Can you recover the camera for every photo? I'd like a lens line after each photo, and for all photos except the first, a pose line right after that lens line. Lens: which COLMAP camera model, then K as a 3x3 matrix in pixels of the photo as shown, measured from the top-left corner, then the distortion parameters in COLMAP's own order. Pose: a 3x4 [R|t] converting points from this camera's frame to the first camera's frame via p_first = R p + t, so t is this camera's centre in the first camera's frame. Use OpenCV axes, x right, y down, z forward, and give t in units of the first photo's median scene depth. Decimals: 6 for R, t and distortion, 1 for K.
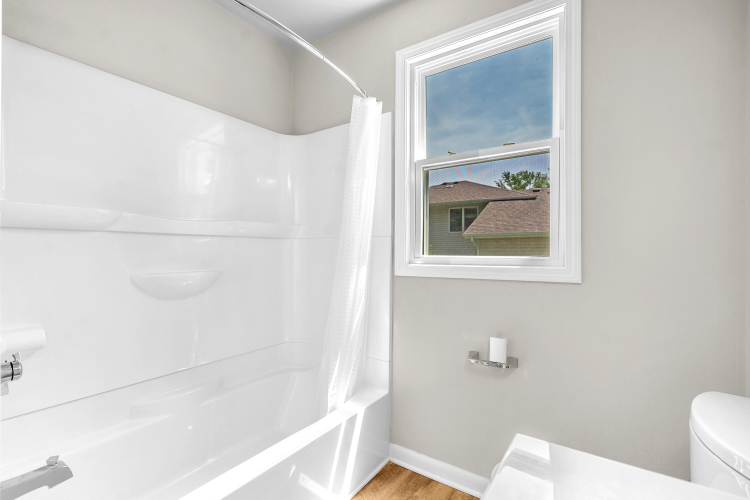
lens RADIAL K [[345.3, 0, 375.0], [0, 345.3, 250.0], [0, 0, 1]] dist [-0.001179, 0.000155]
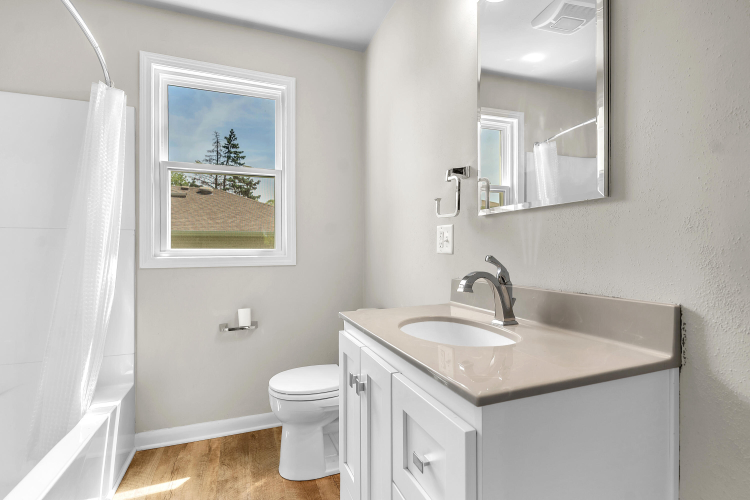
lens RADIAL K [[345.3, 0, 375.0], [0, 345.3, 250.0], [0, 0, 1]] dist [-0.001179, 0.000155]
pose [[0.568603, -0.007058, 0.822582, -0.407923], [0.004873, 0.999975, 0.005212, 0.018261], [-0.822598, 0.001045, 0.568623, -0.165713]]
